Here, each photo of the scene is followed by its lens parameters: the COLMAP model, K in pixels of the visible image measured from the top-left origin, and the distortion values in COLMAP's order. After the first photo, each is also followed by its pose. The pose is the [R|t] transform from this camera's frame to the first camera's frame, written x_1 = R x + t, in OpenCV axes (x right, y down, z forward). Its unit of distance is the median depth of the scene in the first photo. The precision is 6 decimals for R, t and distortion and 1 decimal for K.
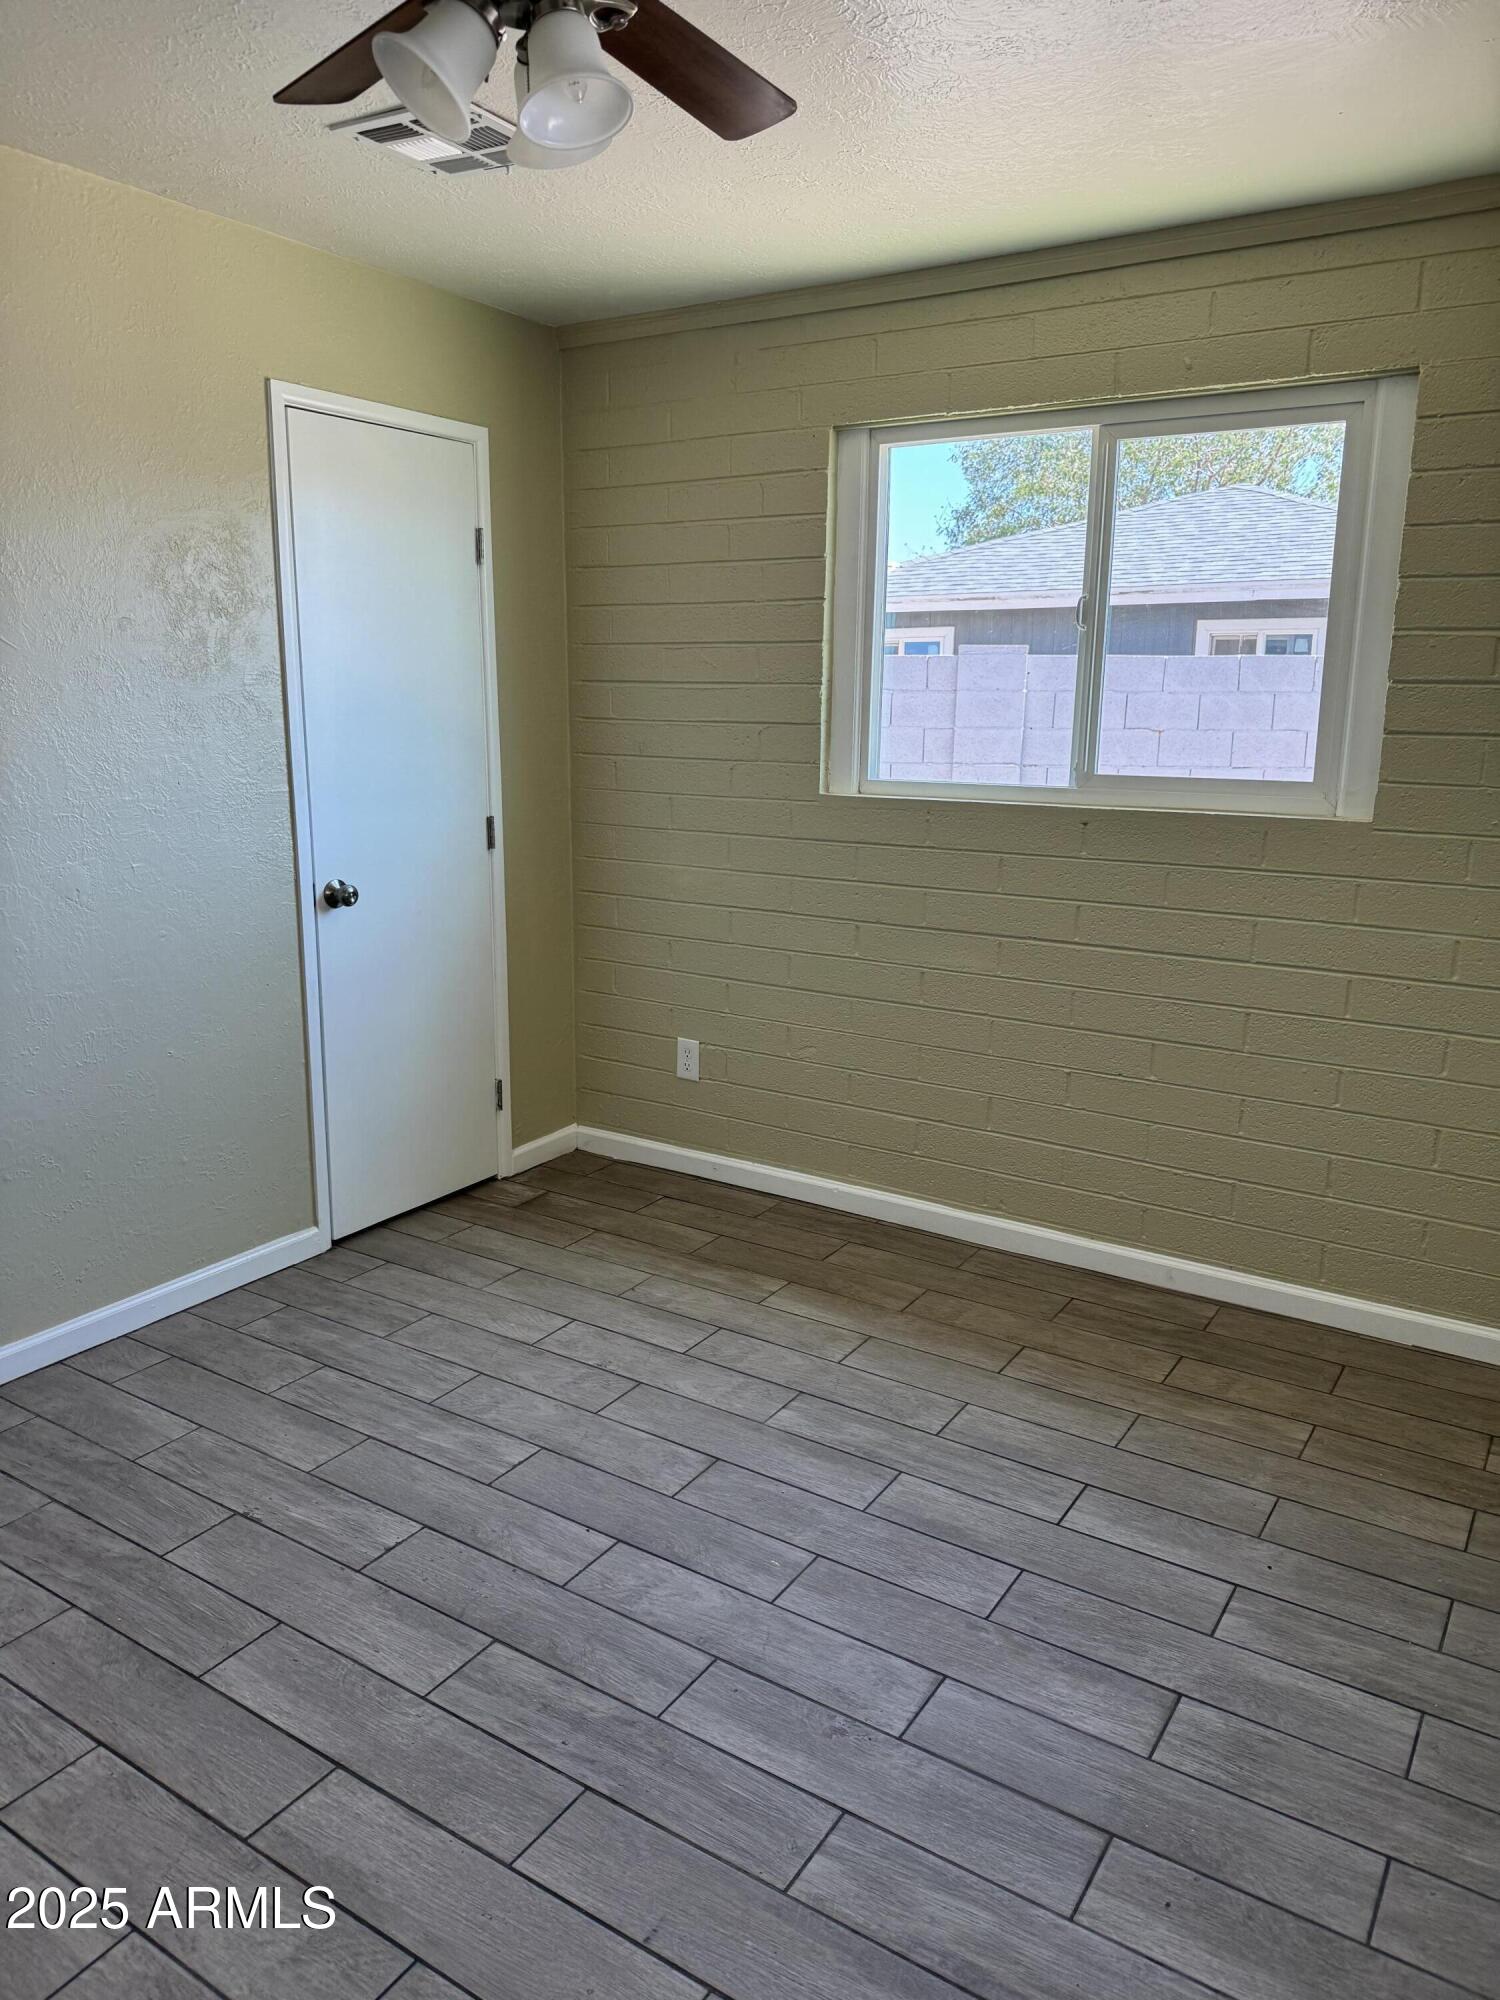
lens RADIAL K [[1410.1, 0, 743.6], [0, 1410.1, 986.5], [0, 0, 1]] dist [0.070134, -0.081498]
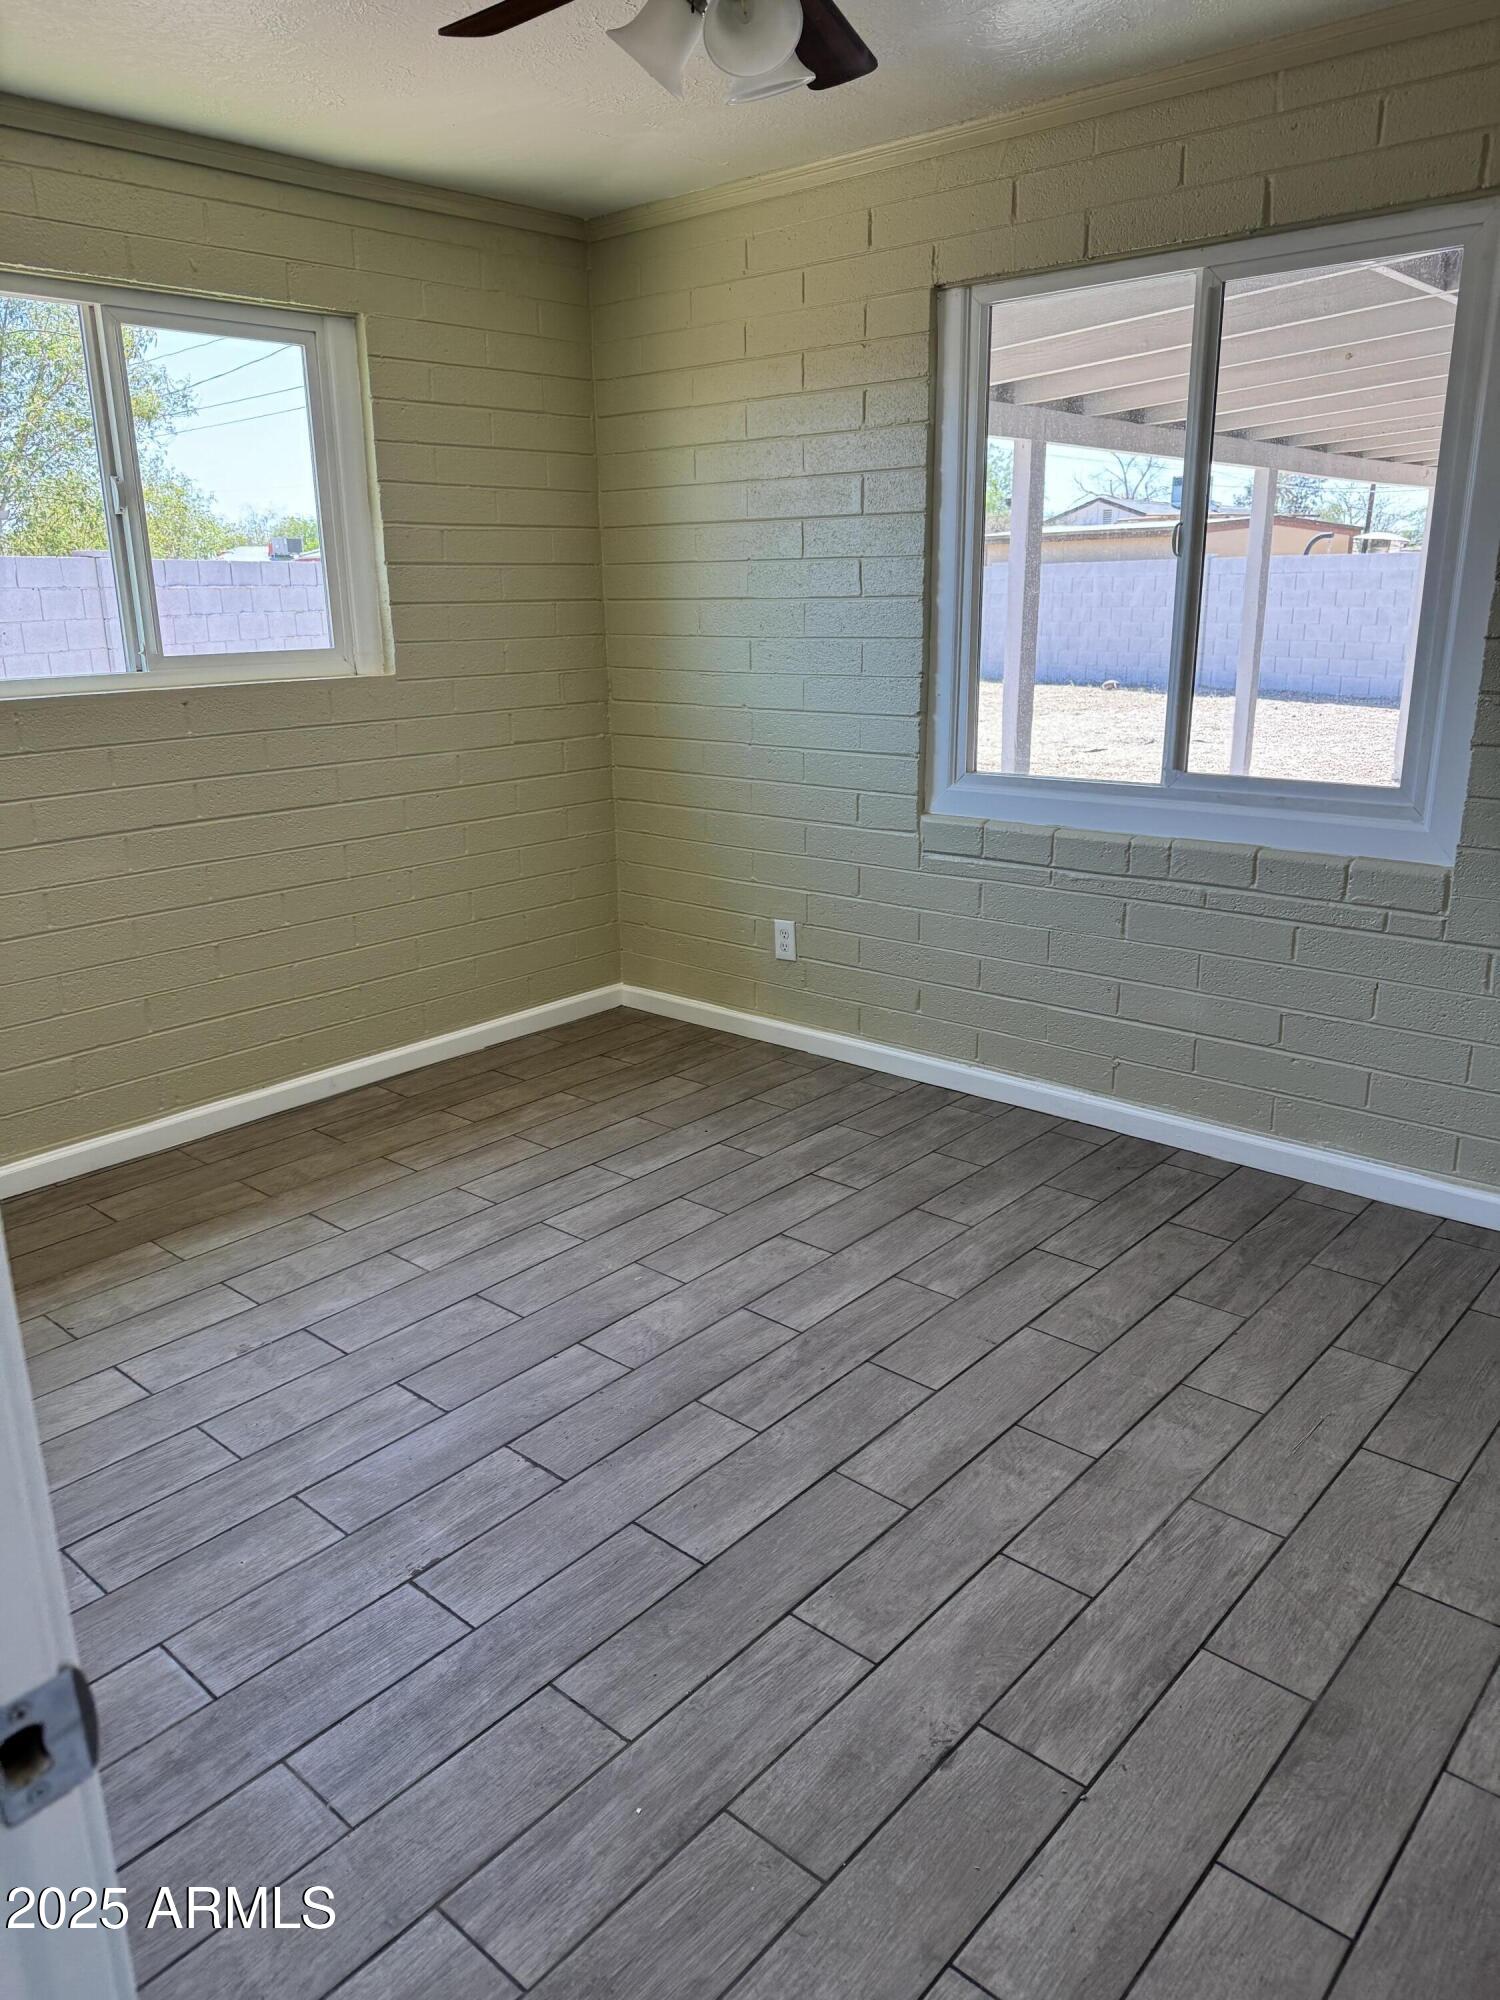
lens RADIAL K [[1410.1, 0, 737.9], [0, 1410.1, 990.7], [0, 0, 1]] dist [0.070134, -0.081498]
pose [[0.148230, -0.284497, 0.947148, -0.823334], [0.230052, 0.941374, 0.246760, -0.089815], [-0.961823, 0.181316, 0.204989, 0.480727]]
